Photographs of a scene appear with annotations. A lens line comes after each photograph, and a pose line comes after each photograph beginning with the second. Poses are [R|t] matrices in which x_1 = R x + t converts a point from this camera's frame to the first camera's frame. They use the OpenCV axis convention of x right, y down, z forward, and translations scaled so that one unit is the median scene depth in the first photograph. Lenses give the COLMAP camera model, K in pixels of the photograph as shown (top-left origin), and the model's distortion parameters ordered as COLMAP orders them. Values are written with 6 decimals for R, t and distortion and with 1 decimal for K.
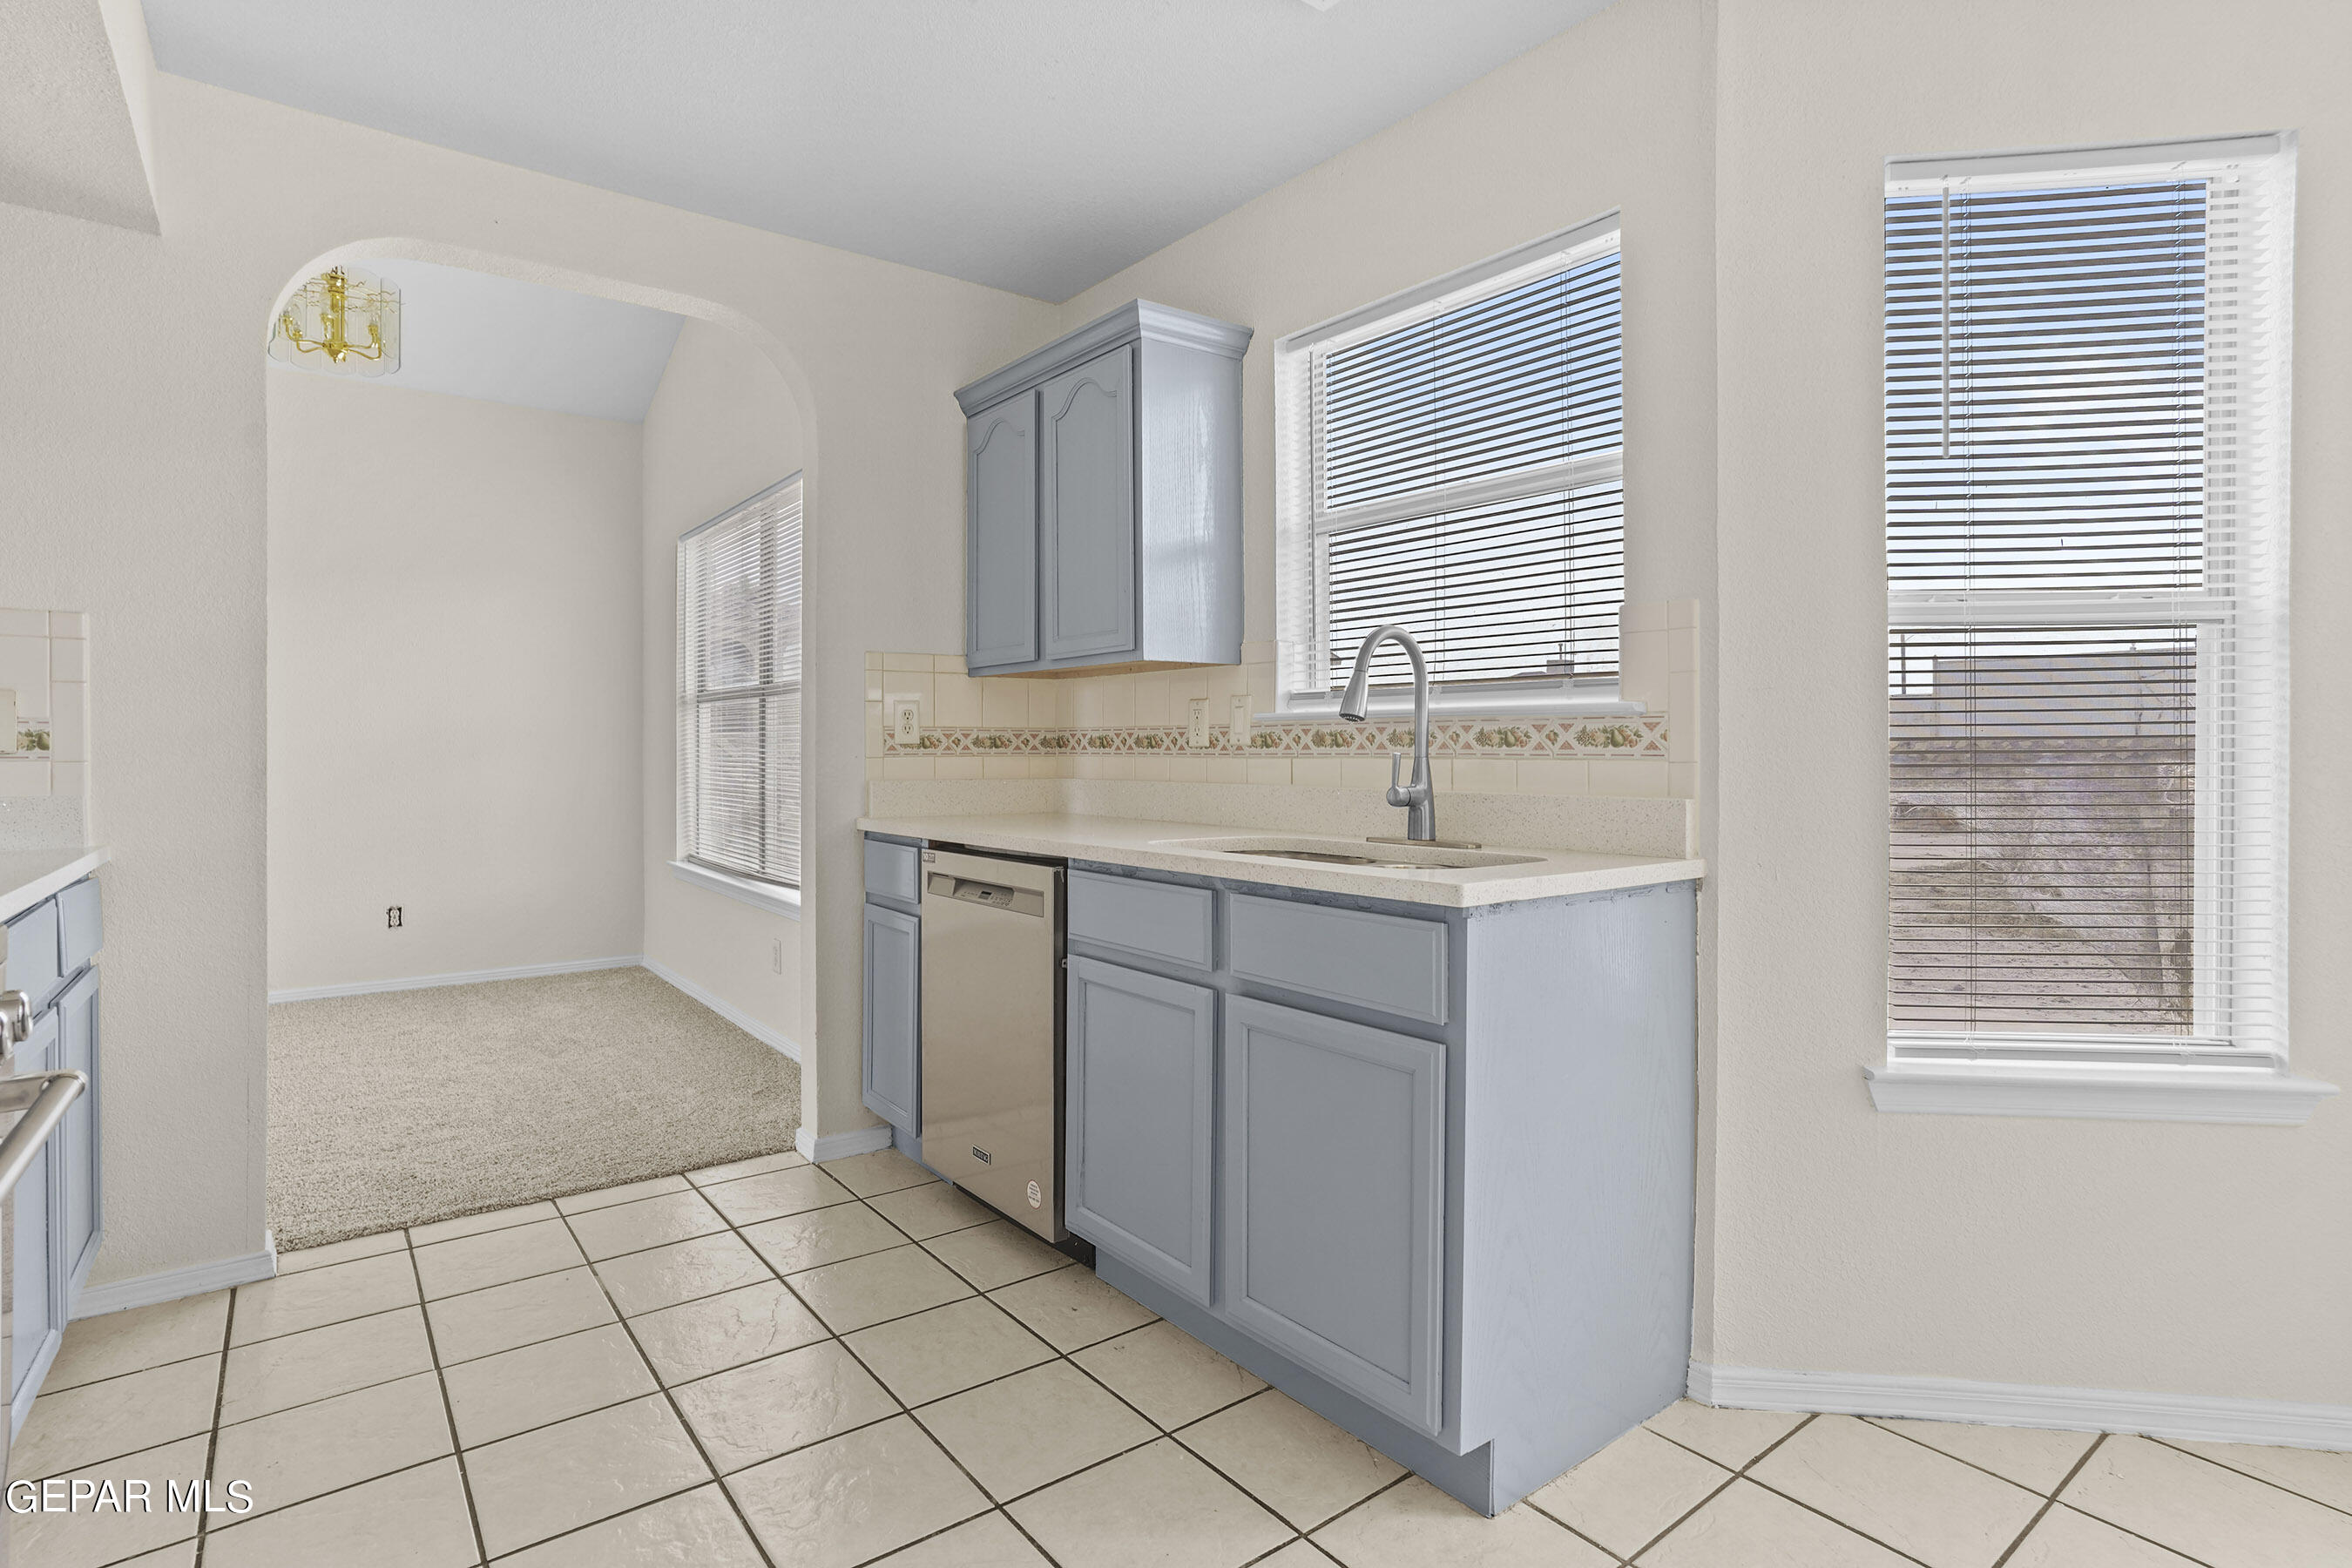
lens RADIAL K [[1145.3, 0, 1177.4], [0, 1145.3, 732.0], [0, 0, 1]] dist [-0.038728, 0.017741]
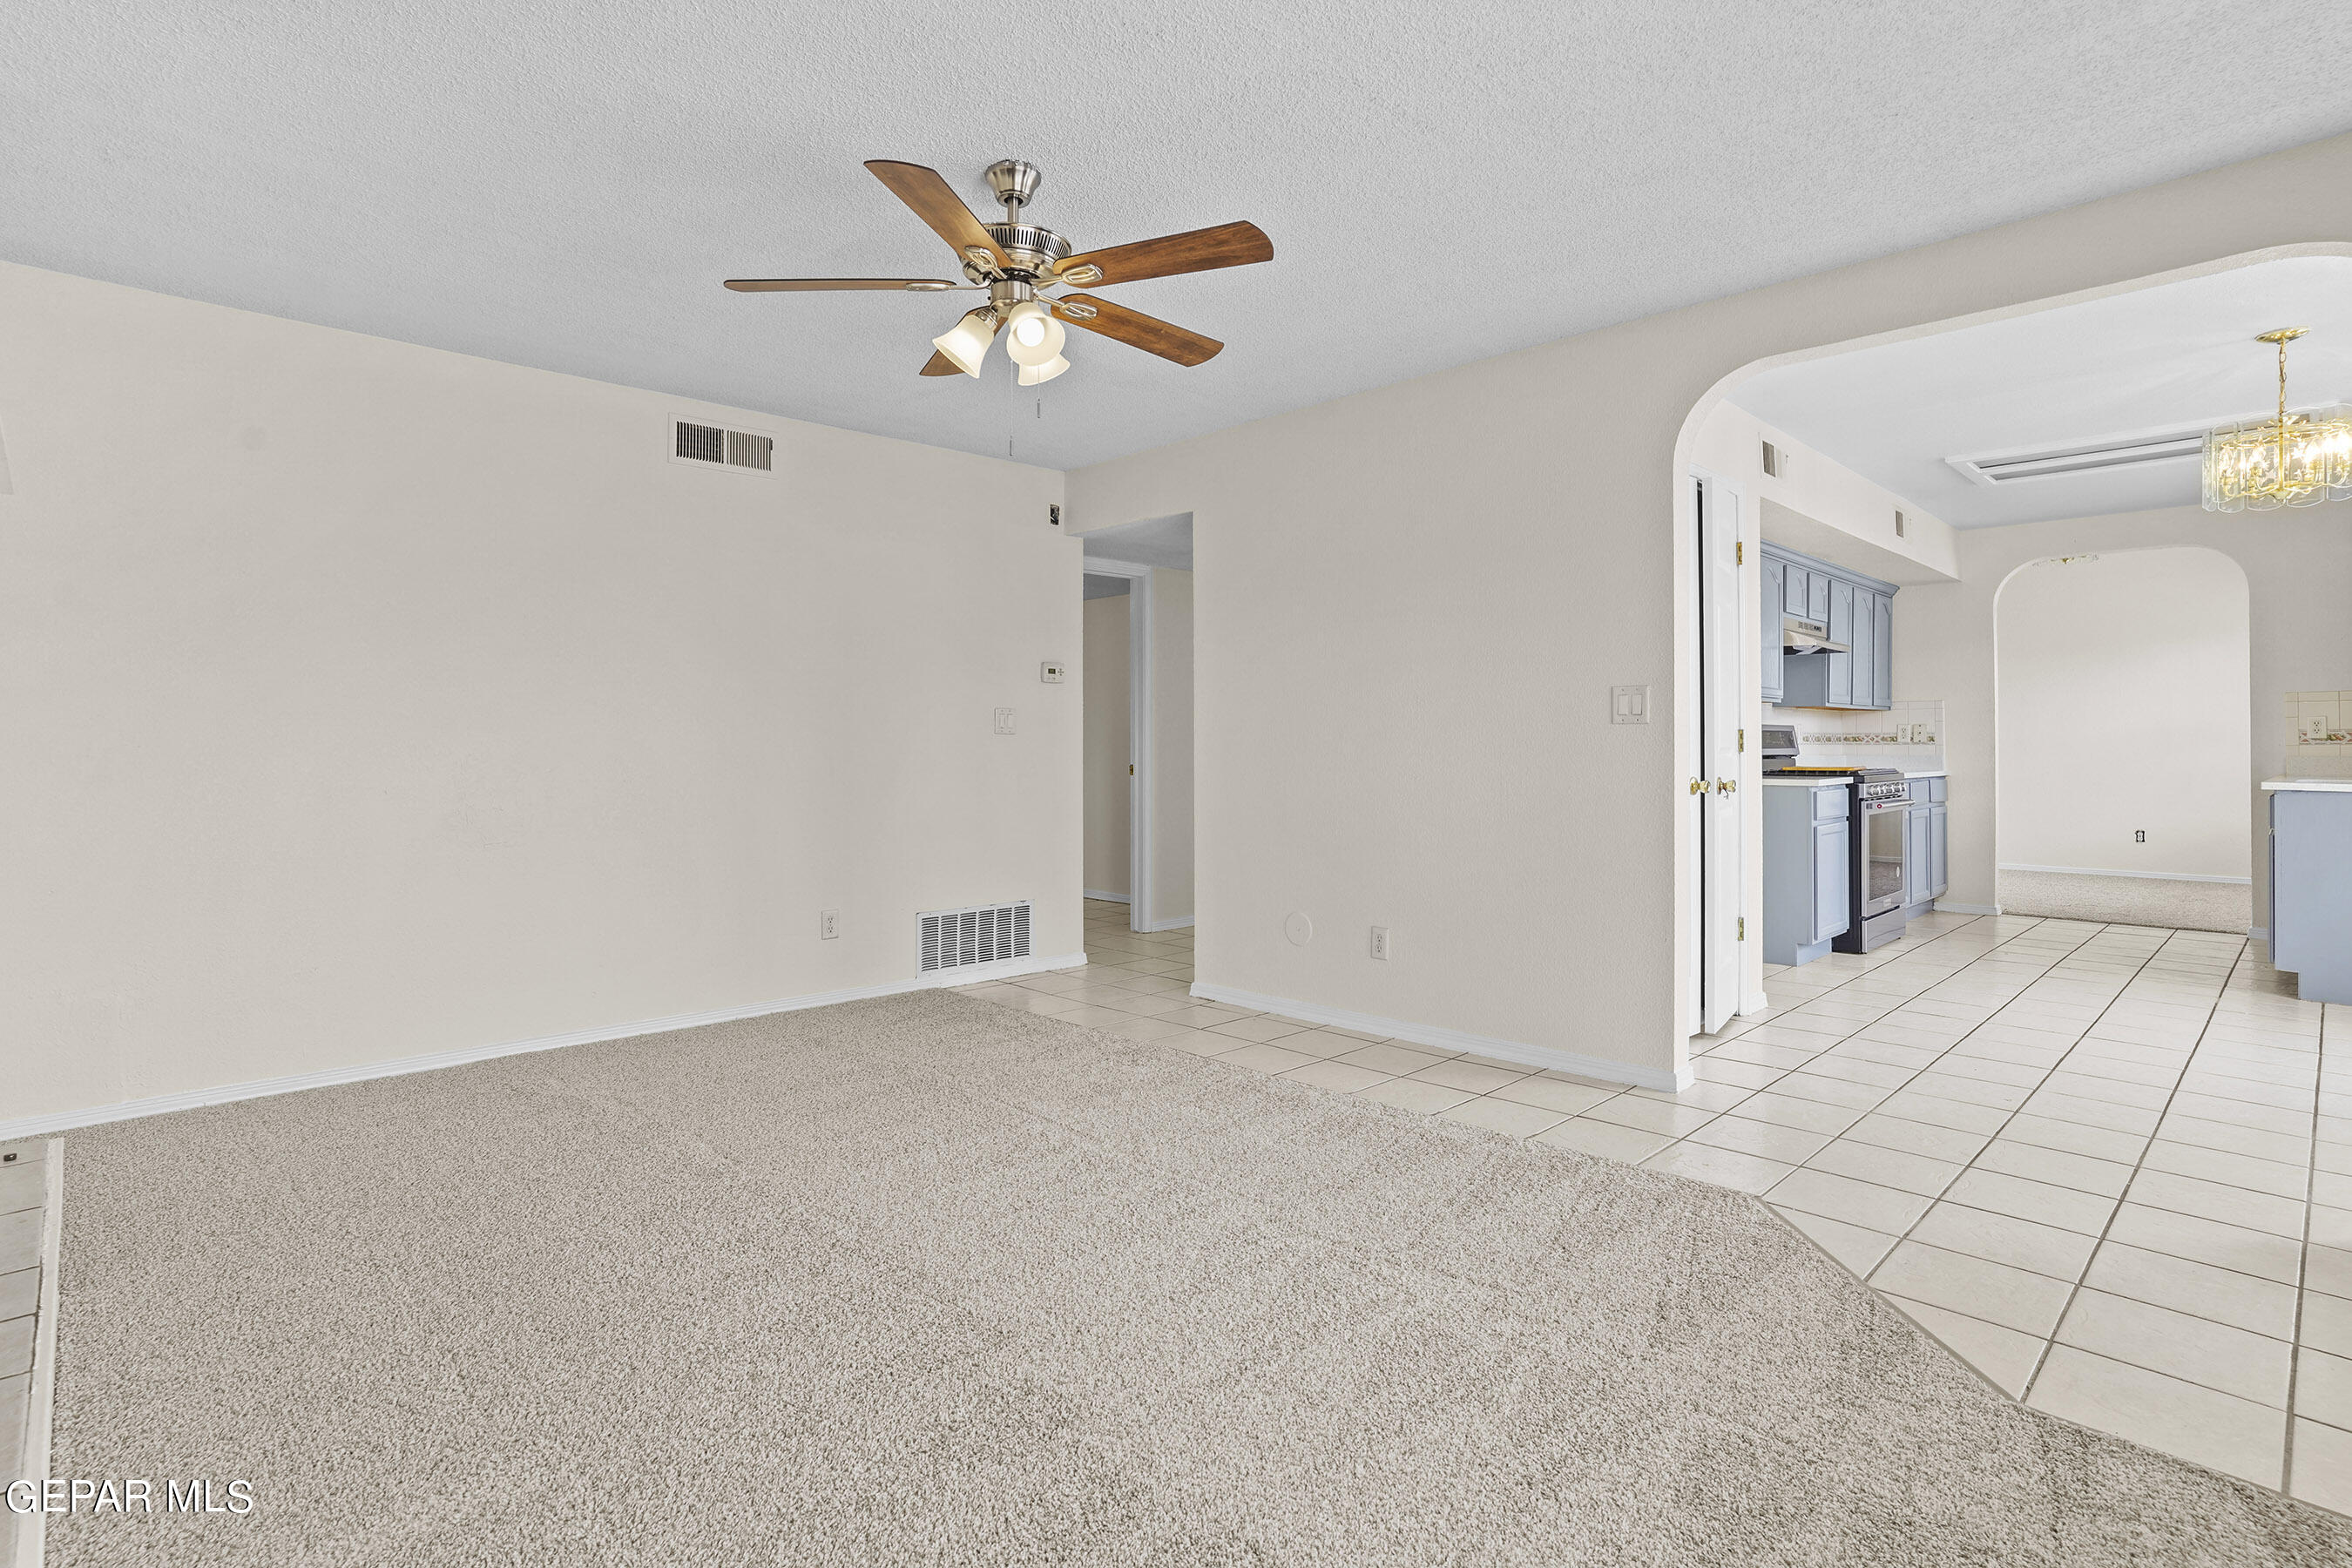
lens RADIAL K [[1141.3, 0, 1139.5], [0, 1141.3, 779.9], [0, 0, 1]] dist [-0.002881, 0.000229]
pose [[0.093212, 0.031223, -0.995157, 1.787087], [0.013689, 0.999374, 0.032637, -0.011246], [0.995552, -0.016665, 0.092726, -1.390645]]
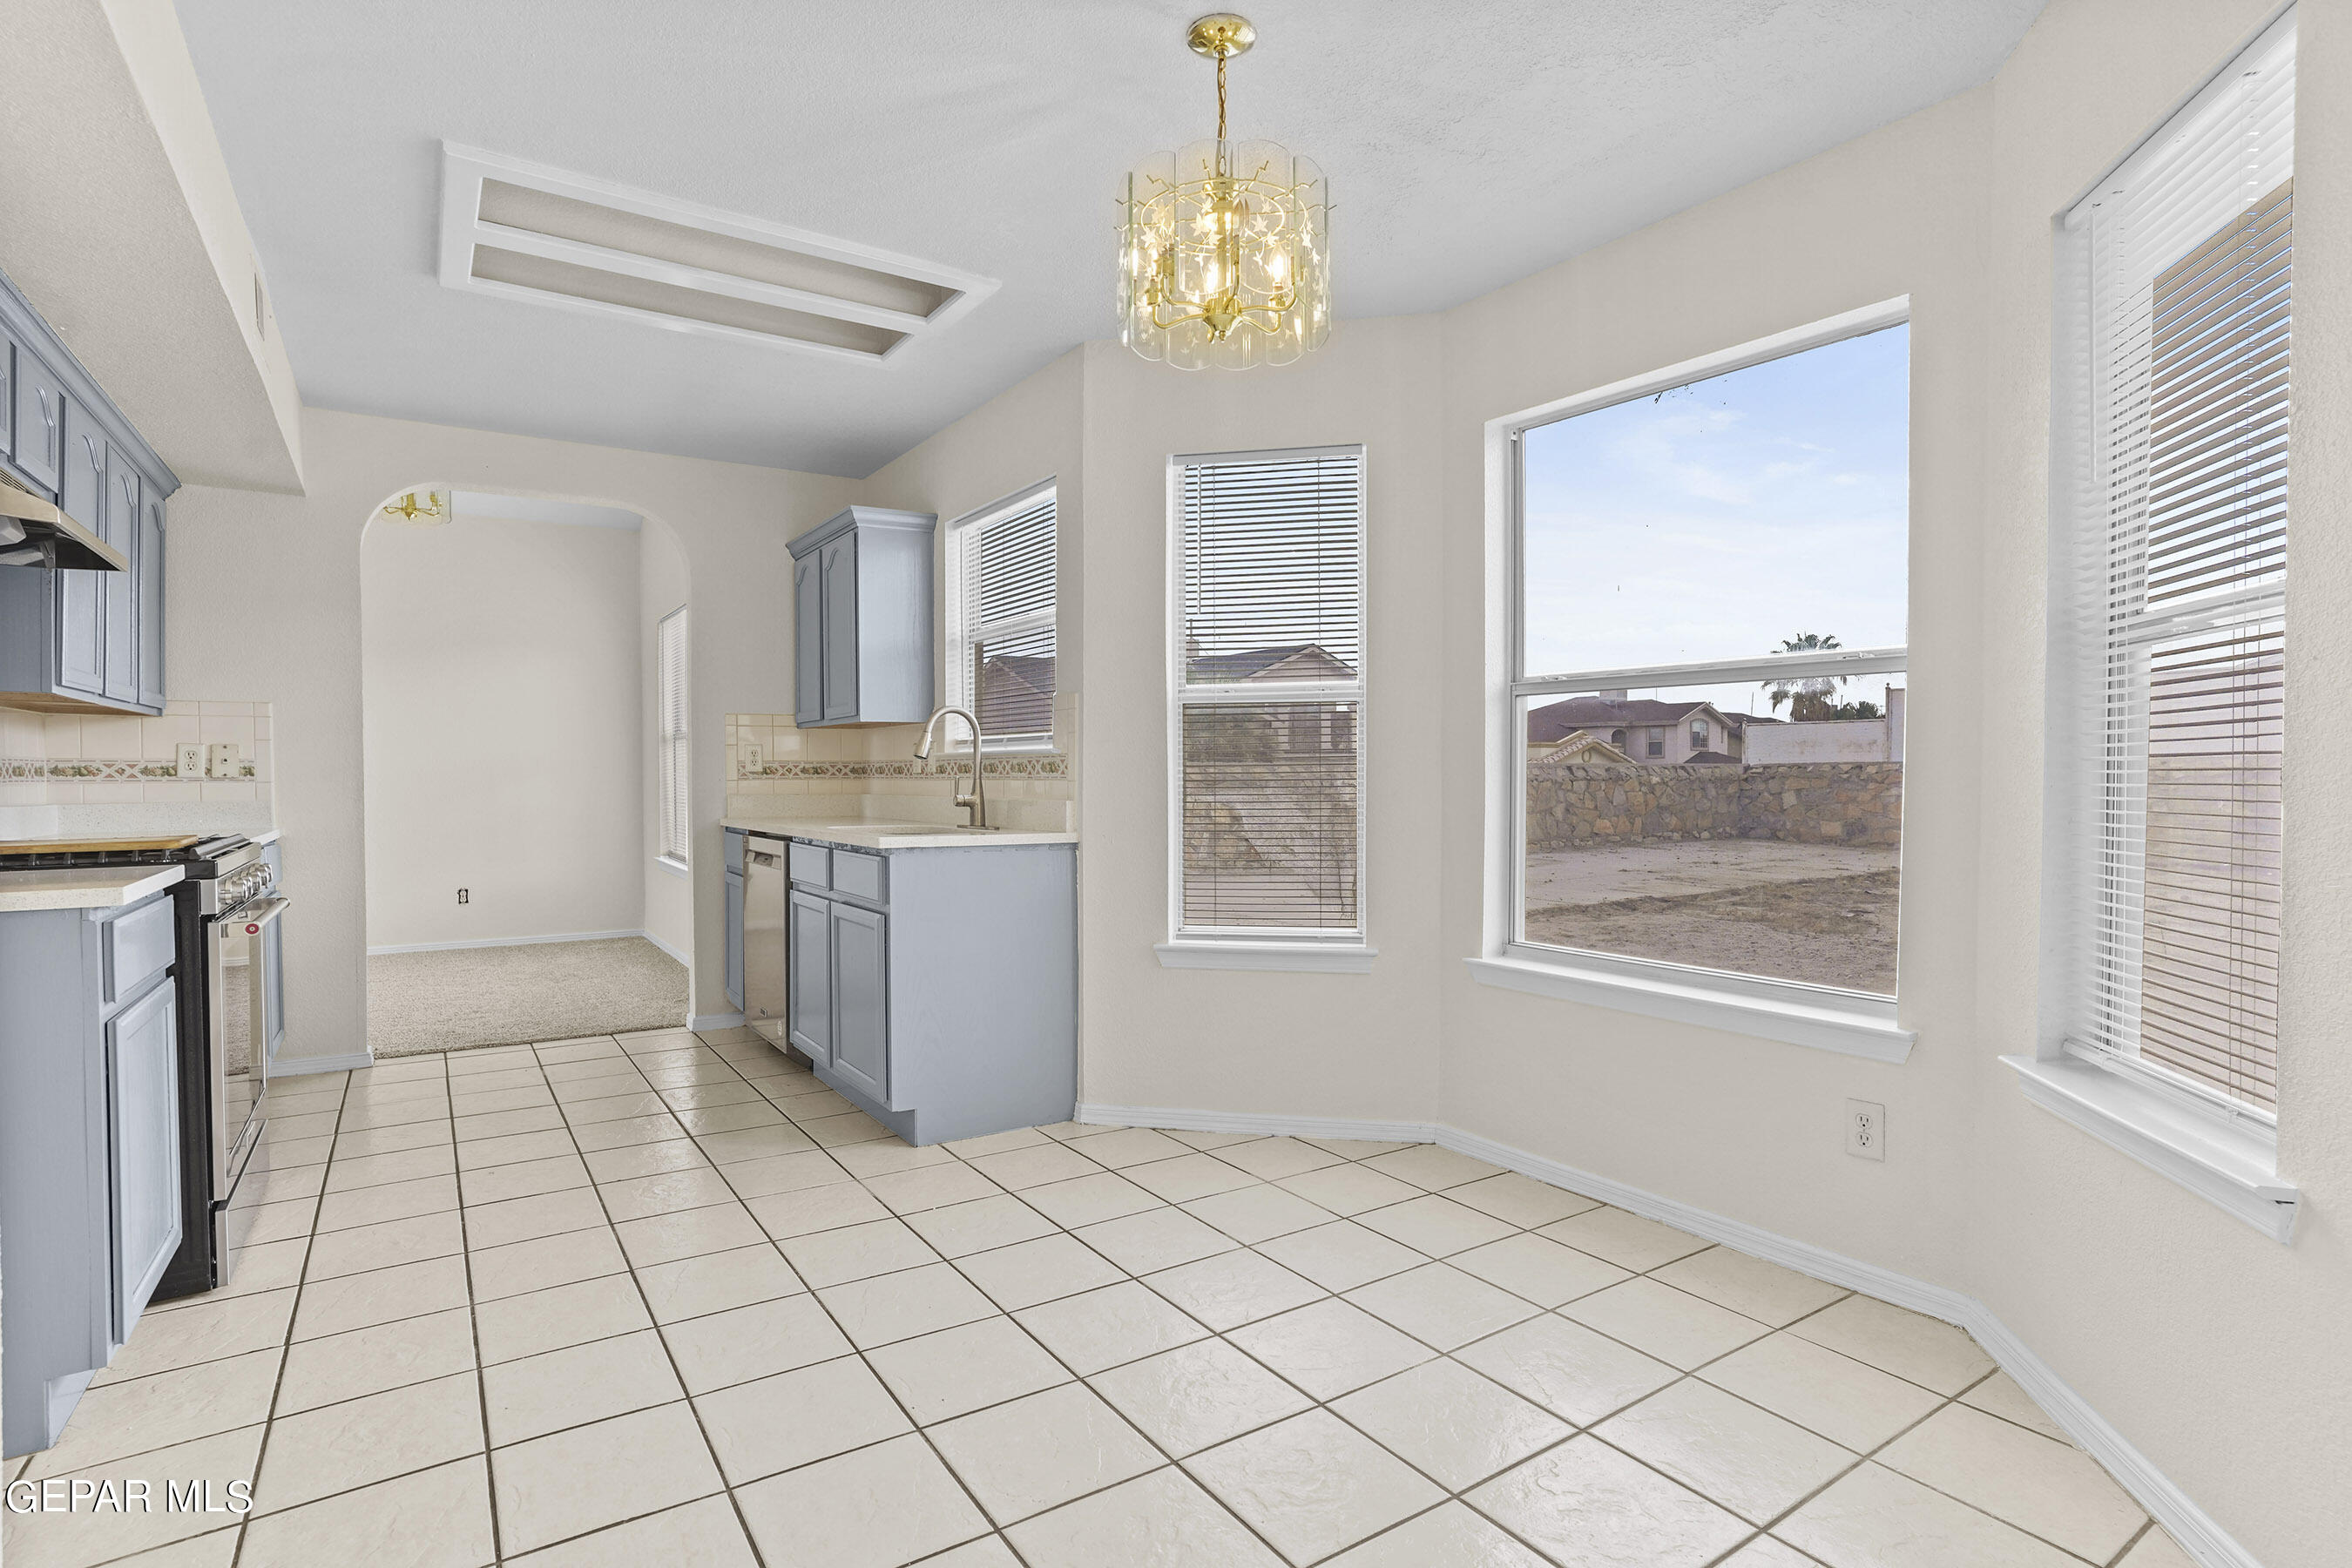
lens RADIAL K [[1141.3, 0, 1139.5], [0, 1141.3, 779.9], [0, 0, 1]] dist [-0.002881, 0.000229]
pose [[0.995028, -0.001427, -0.099587, 0.535963], [0.003245, 0.999831, 0.018097, -0.006234], [0.099545, -0.018330, 0.994864, -0.611679]]
